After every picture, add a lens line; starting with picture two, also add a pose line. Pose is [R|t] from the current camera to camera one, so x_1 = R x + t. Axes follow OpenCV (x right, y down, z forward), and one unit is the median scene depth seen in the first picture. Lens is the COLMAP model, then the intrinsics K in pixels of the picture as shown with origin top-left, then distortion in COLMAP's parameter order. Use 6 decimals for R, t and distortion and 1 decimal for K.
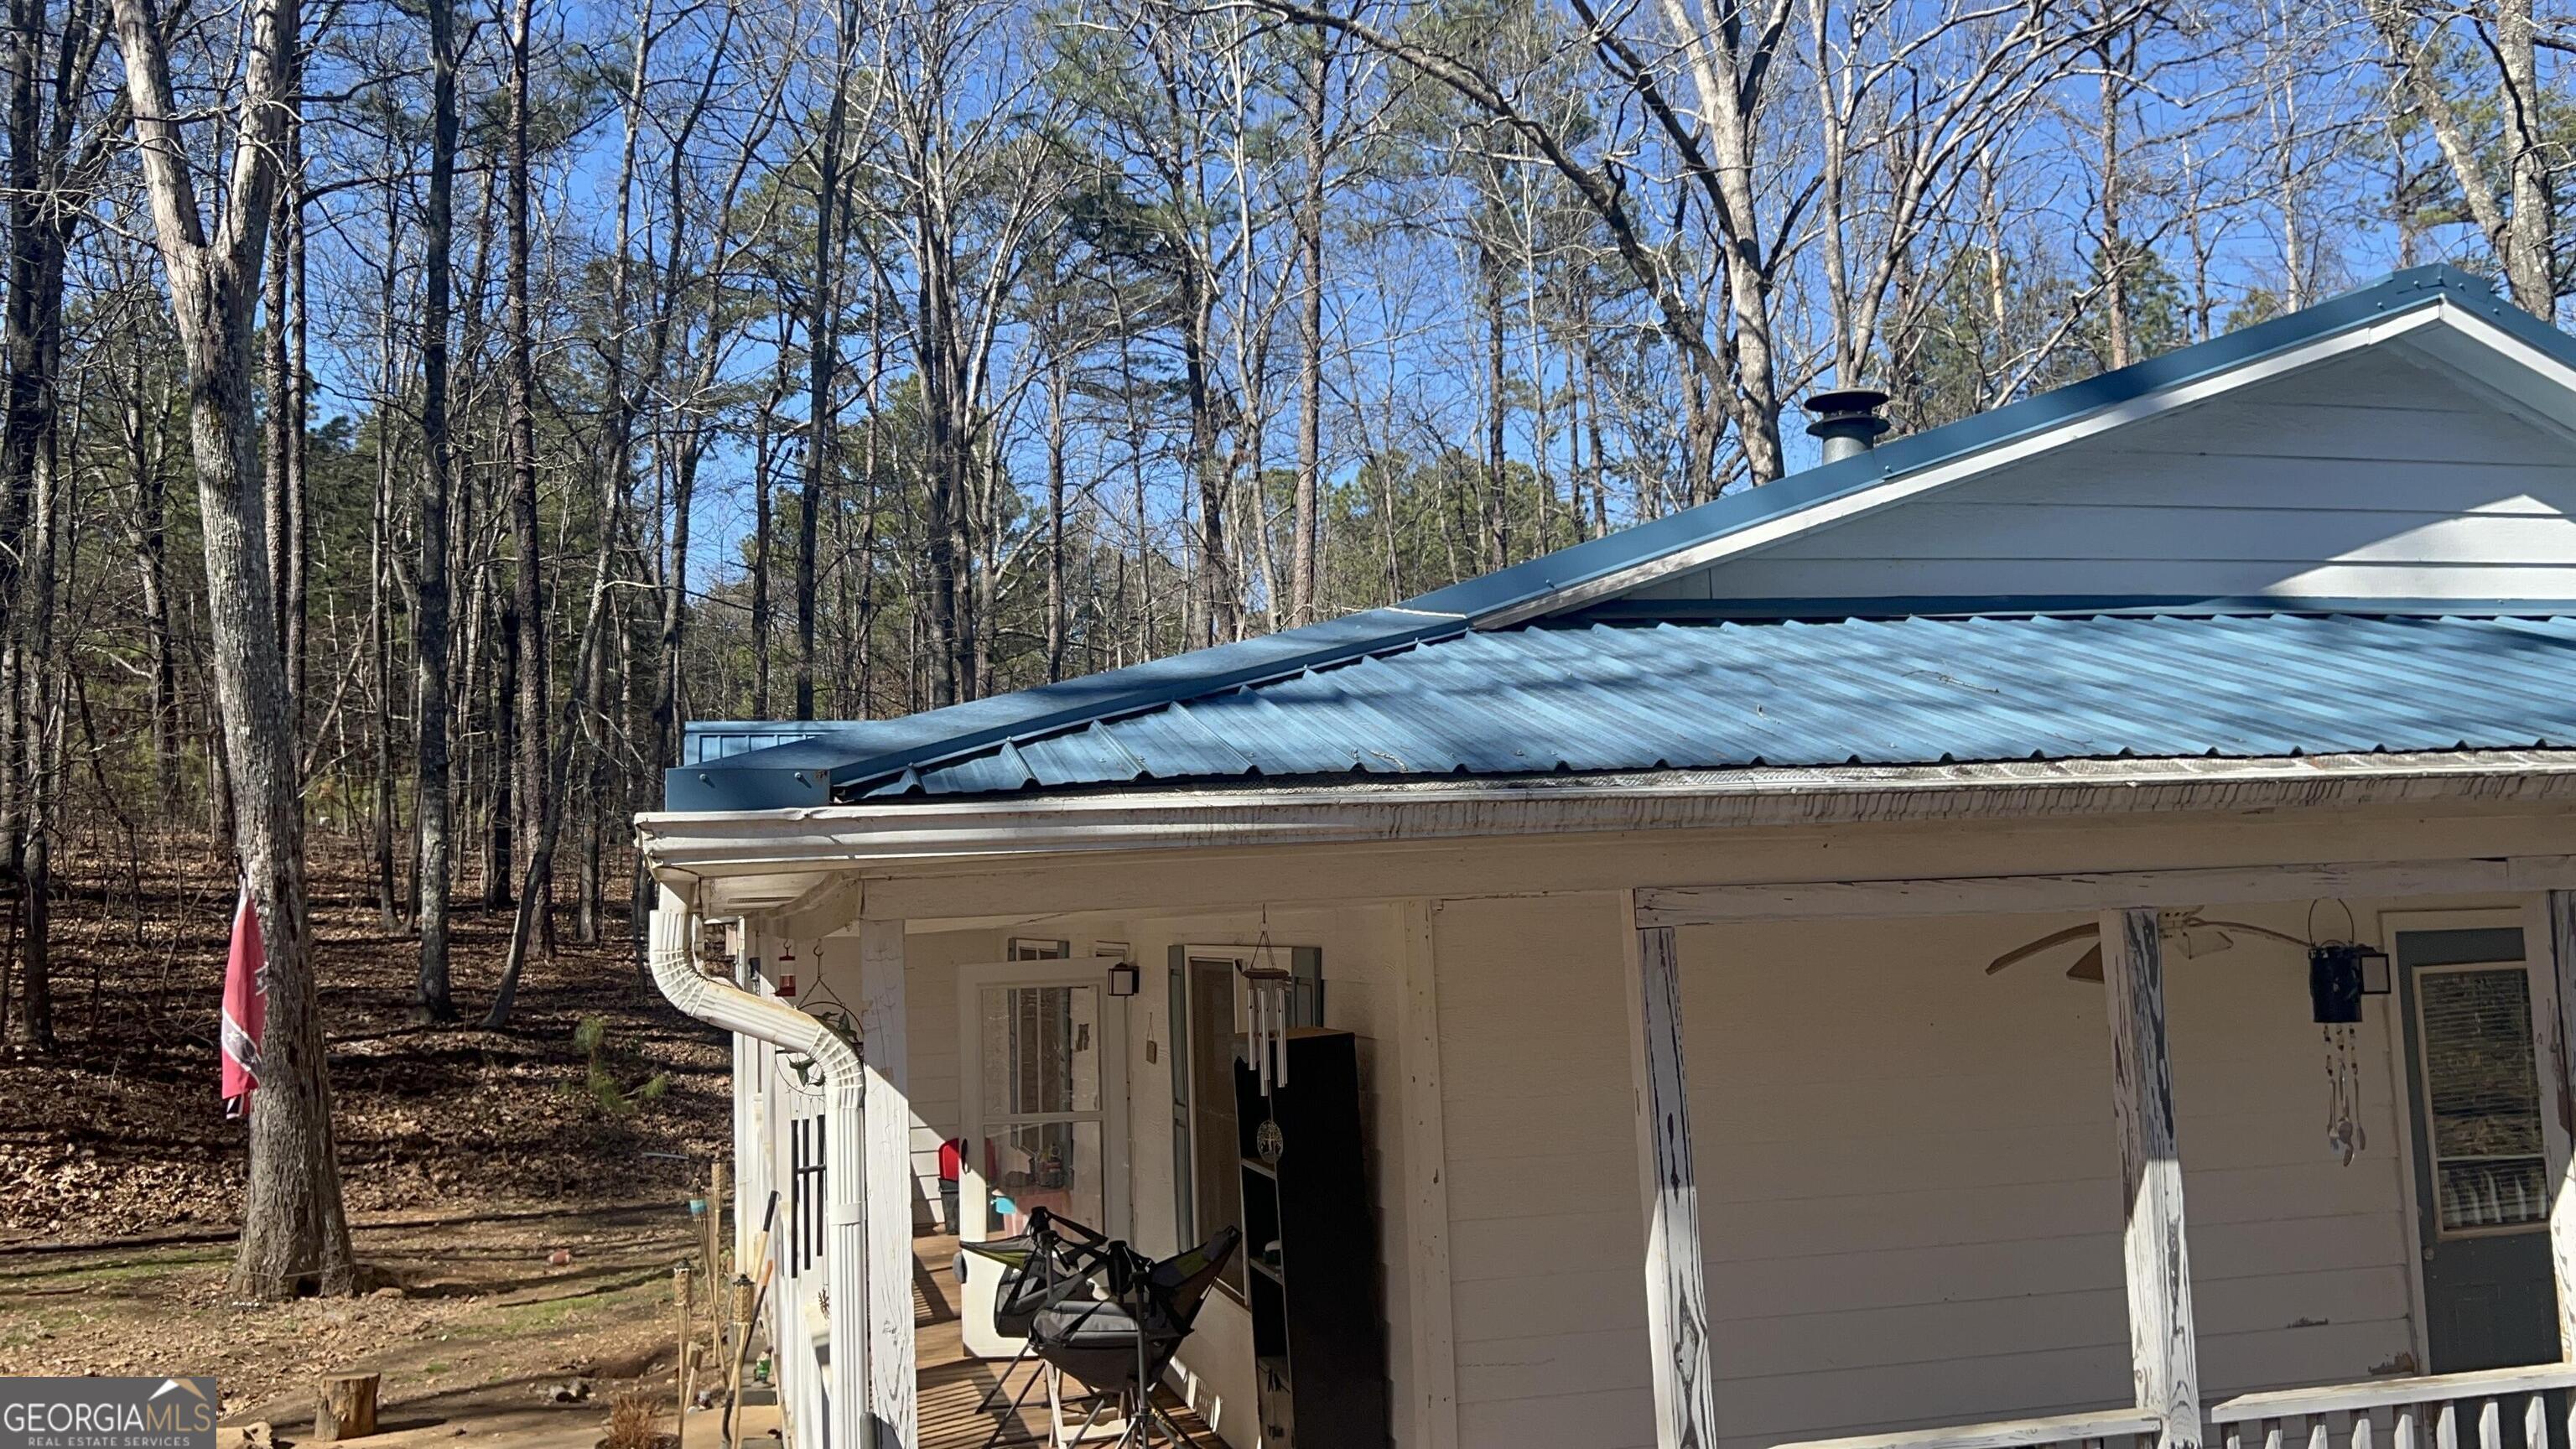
lens RADIAL K [[2336.8, 0, 1289.5], [0, 2336.8, 673.5], [0, 0, 1]] dist [0.133567, -0.281977]
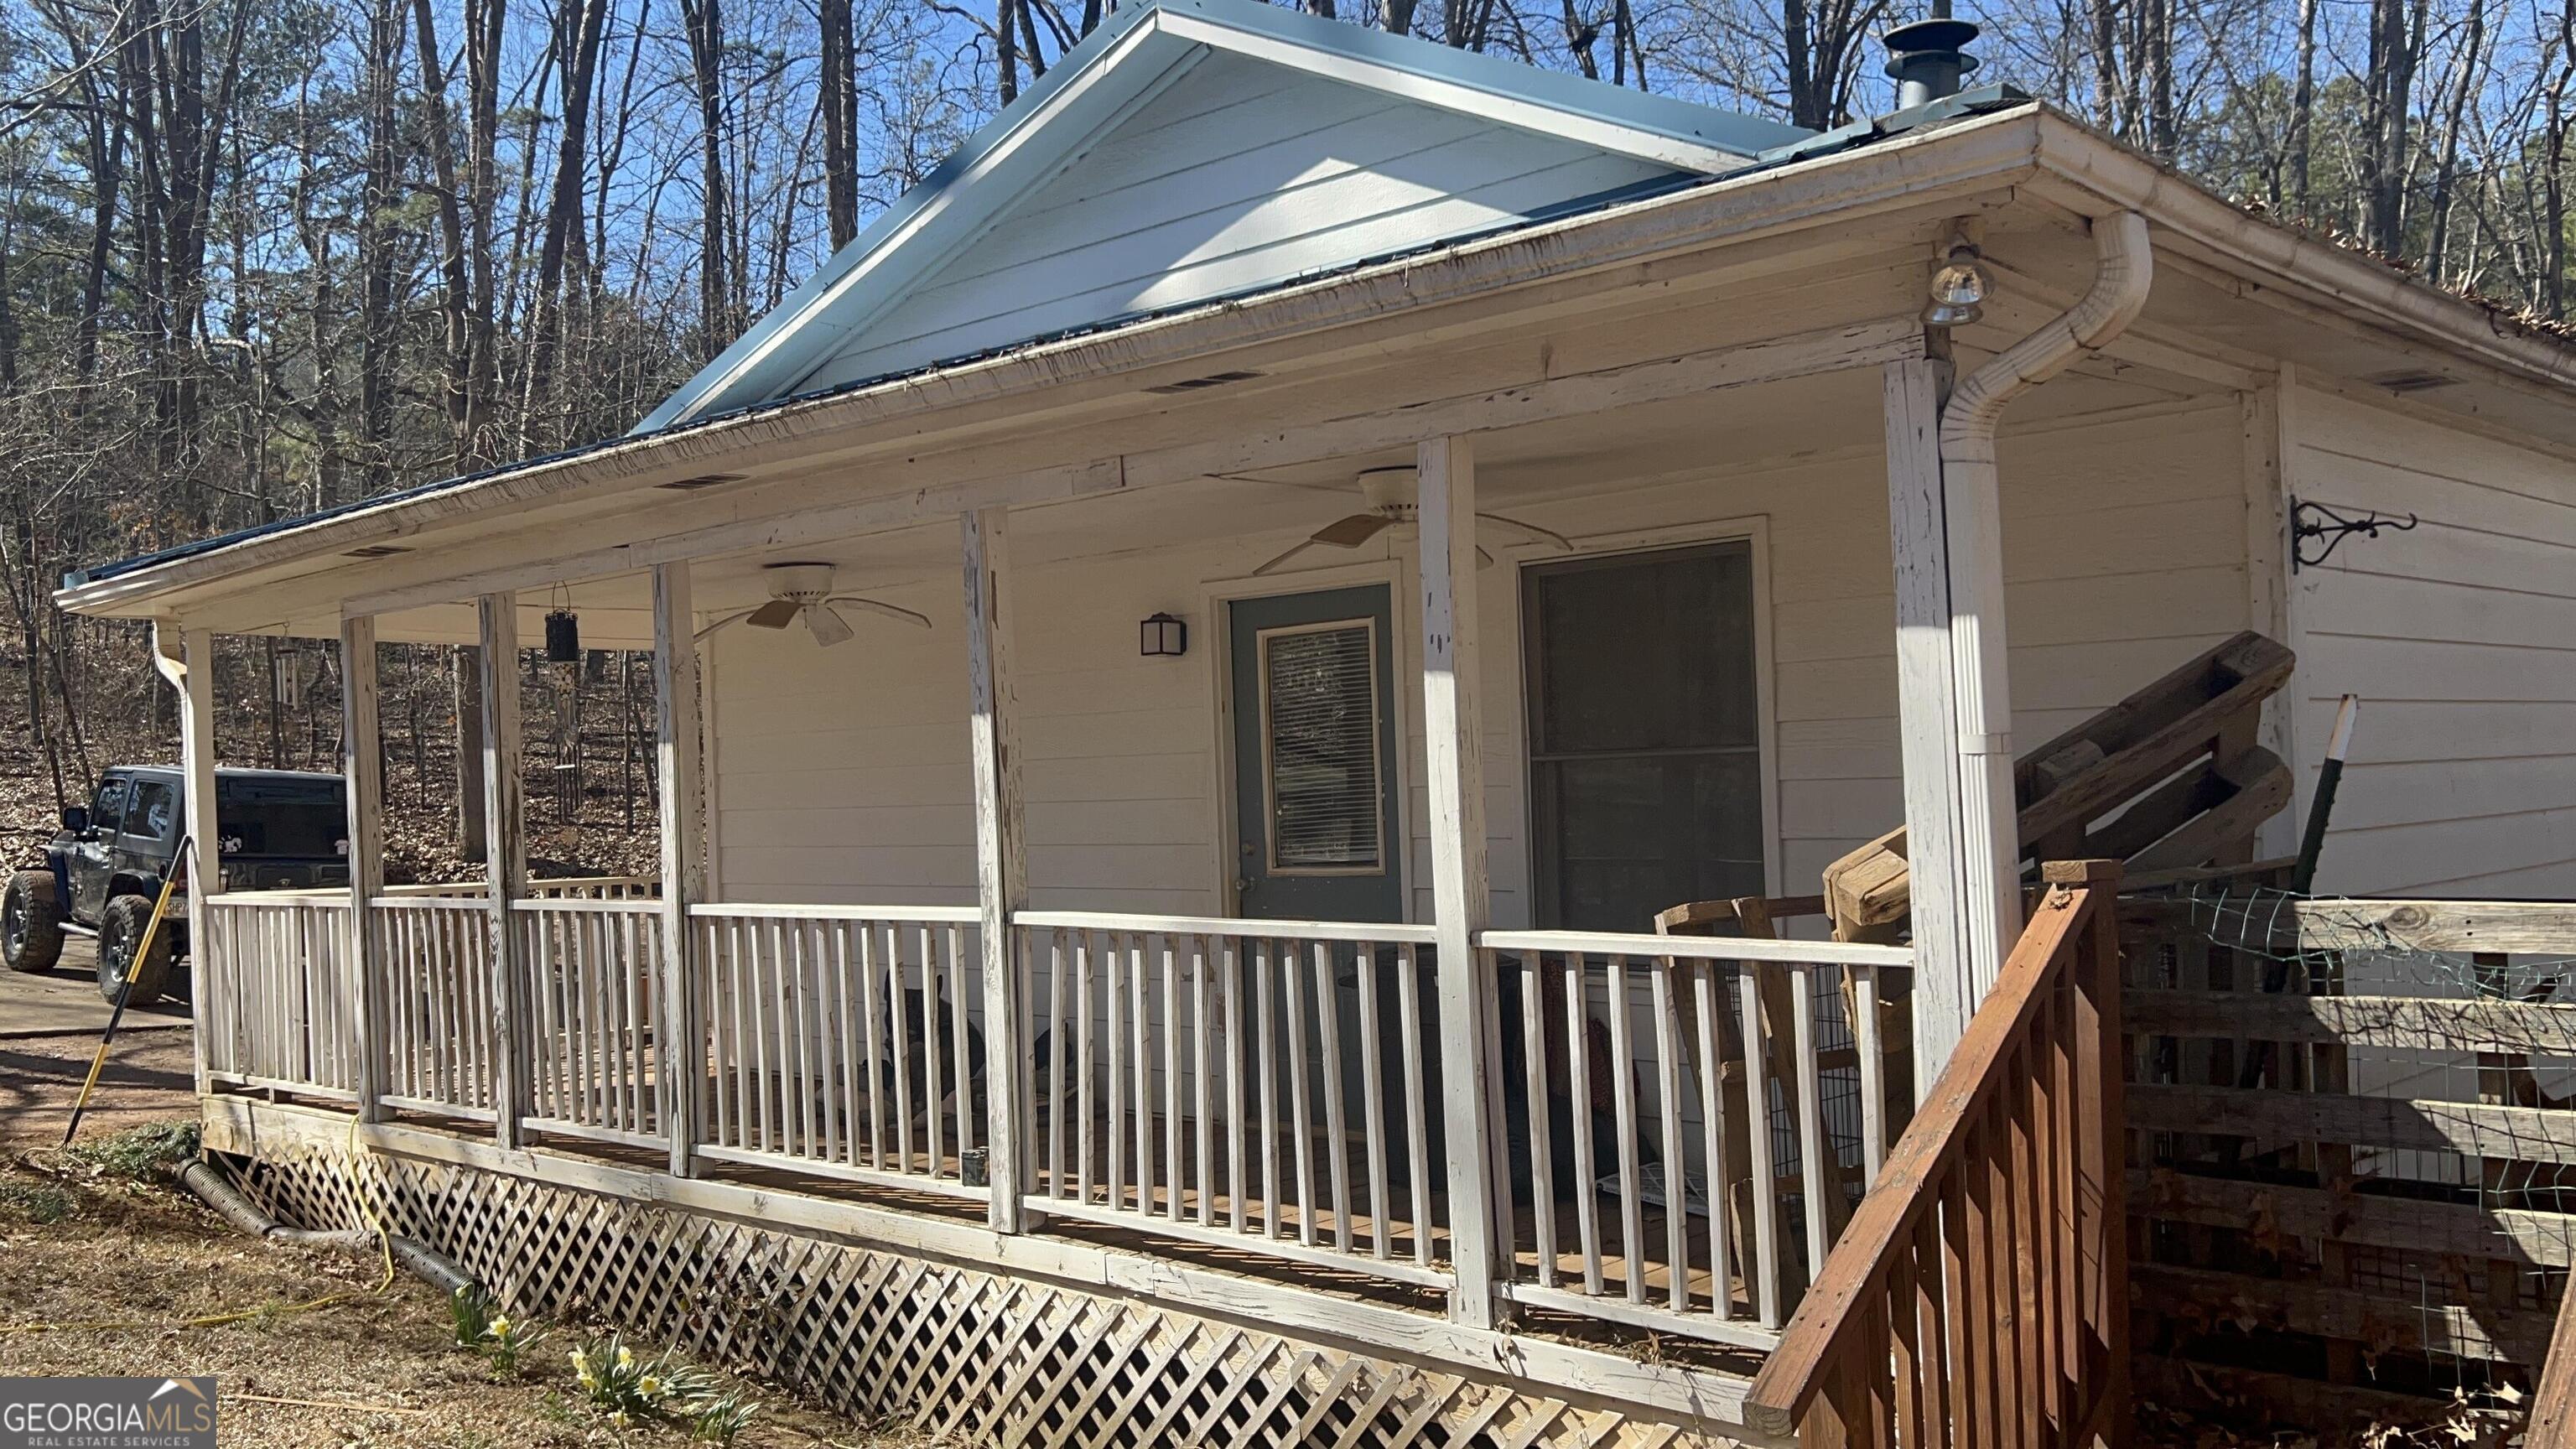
lens RADIAL K [[2252.7, 0, 1070.1], [0, 2252.7, 726.0], [0, 0, 1]] dist [0.123225, 0.001291]
pose [[0.467607, -0.002738, -0.883932, 1.821979], [0.104252, 0.993187, 0.052074, 0.141593], [0.877767, -0.116502, 0.464706, 0.589268]]
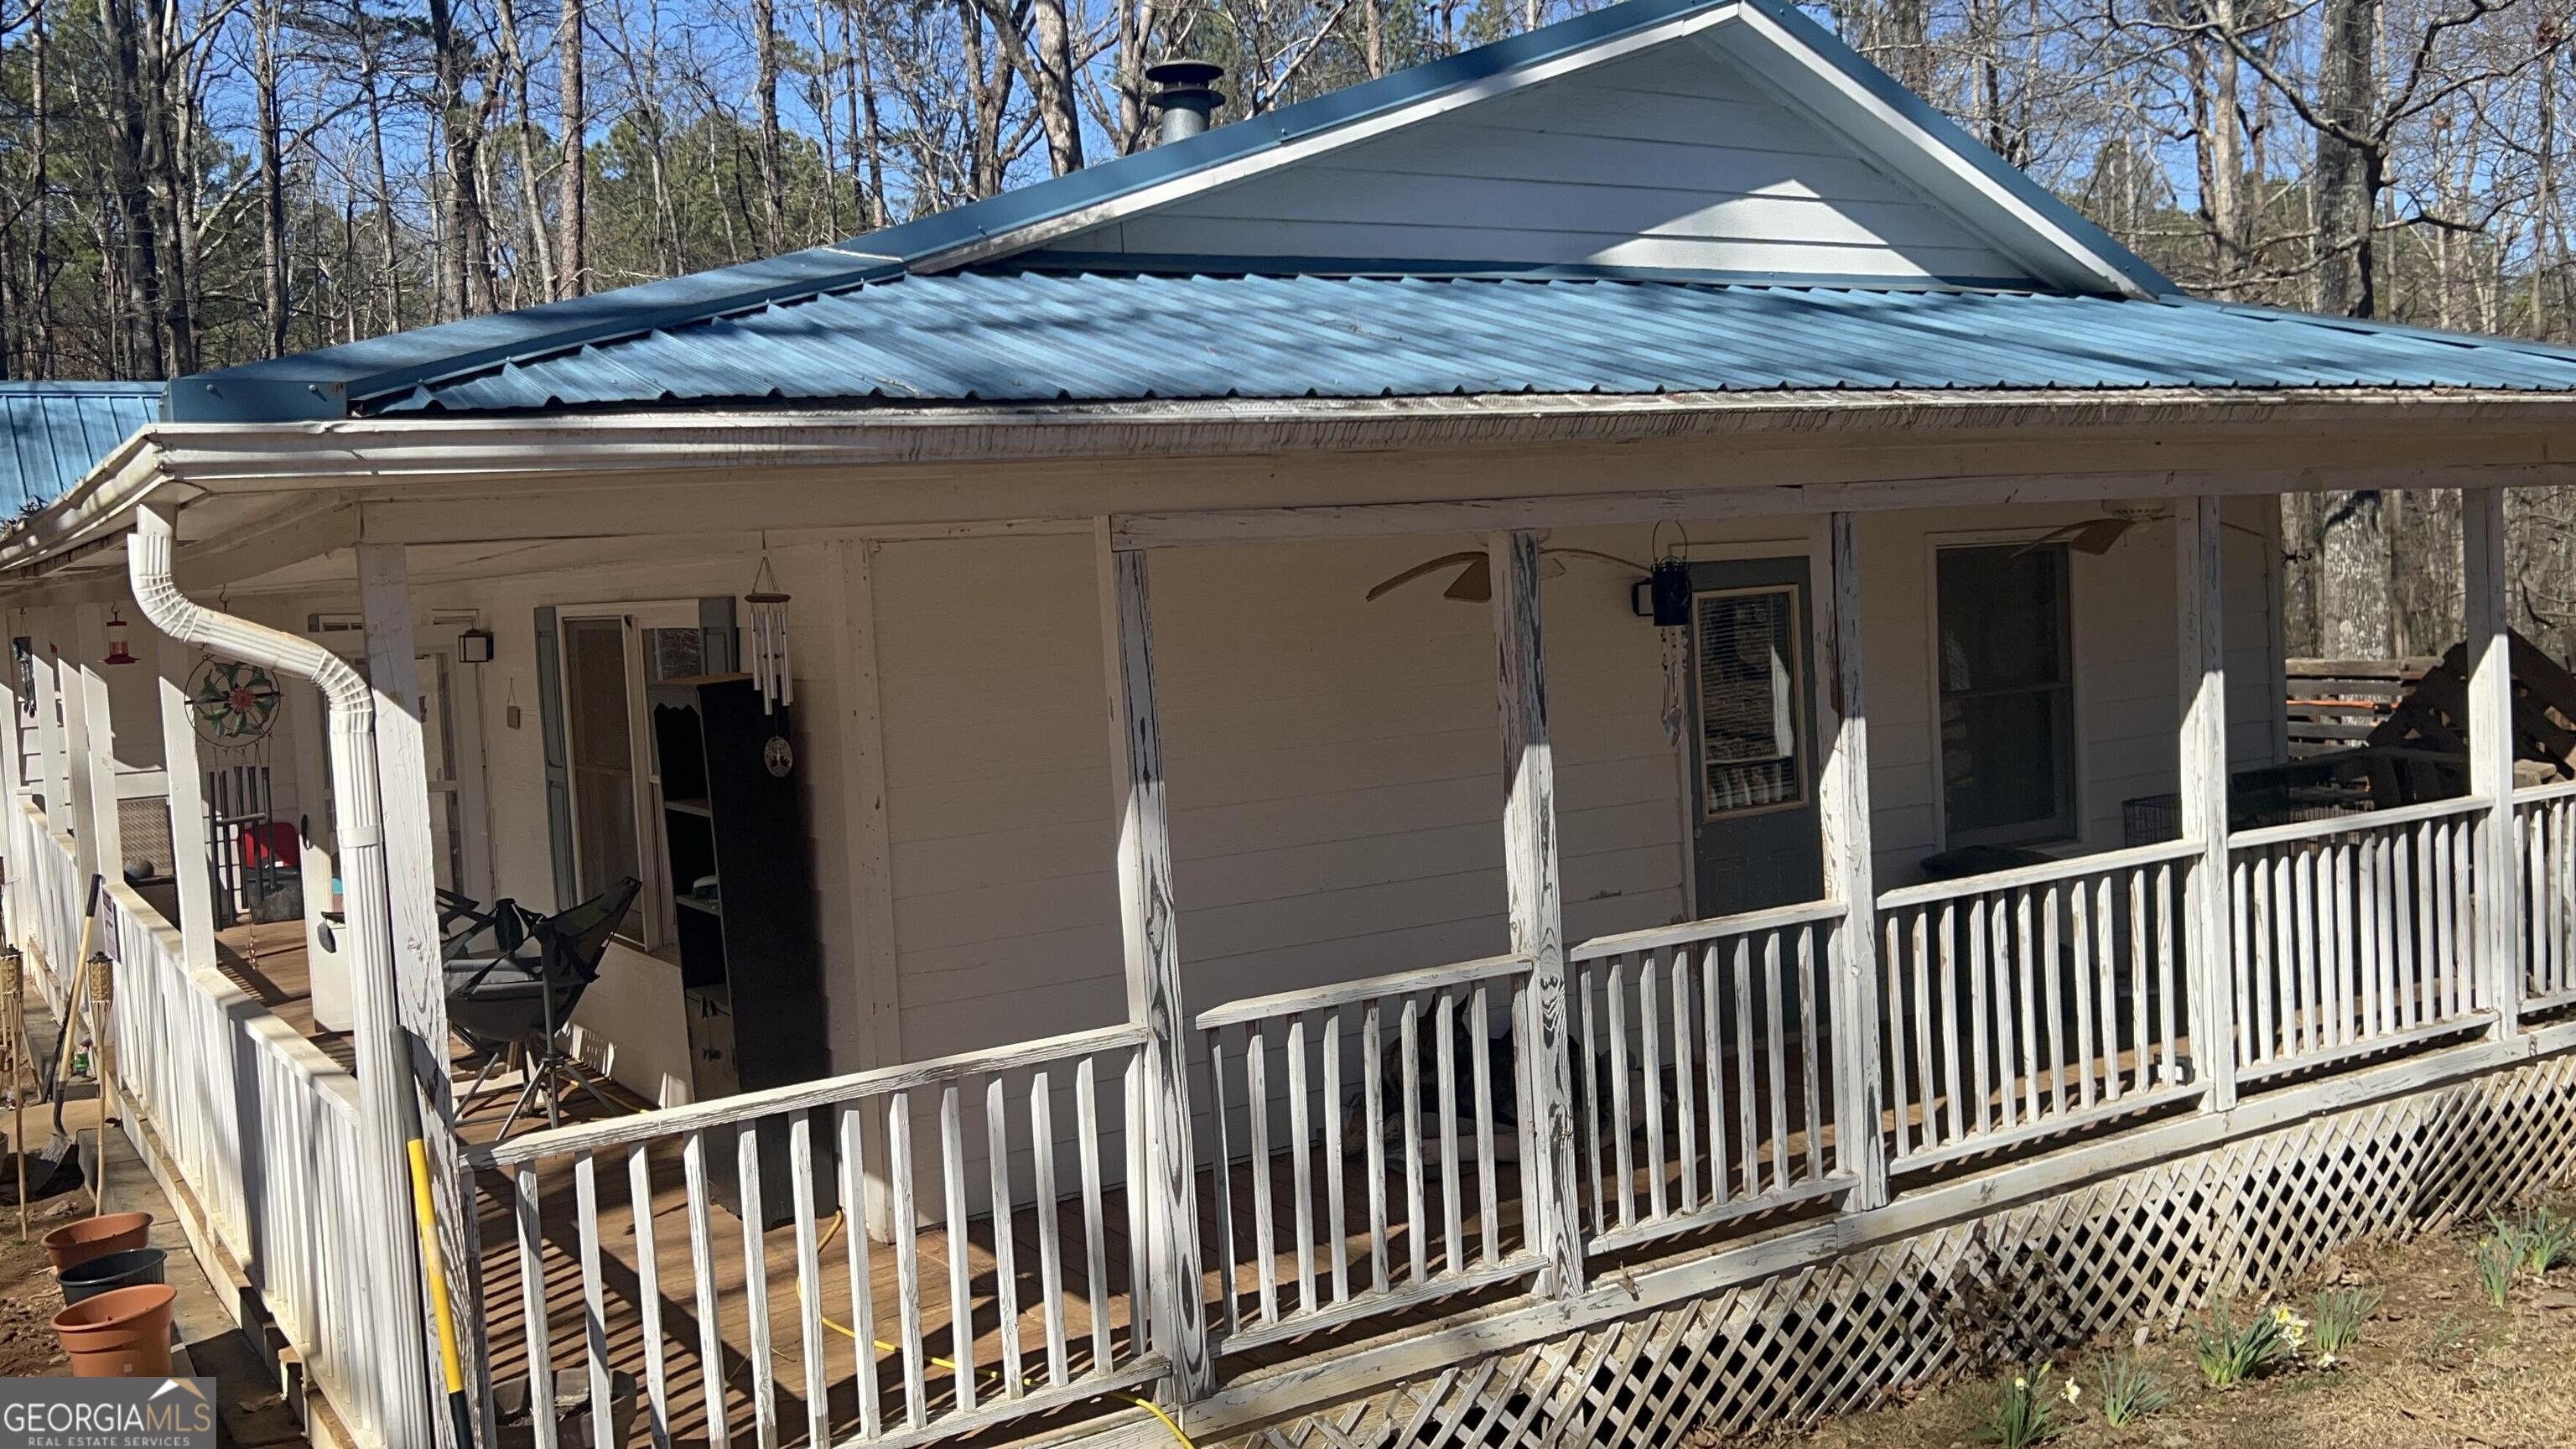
lens RADIAL K [[2336.8, 0, 1289.5], [0, 2336.8, 673.5], [0, 0, 1]] dist [0.133567, -0.281977]
pose [[0.951559, -0.030113, 0.305987, -0.090948], [-0.010787, 0.991310, 0.131103, 0.019618], [-0.307276, -0.128053, 0.942965, -0.038945]]
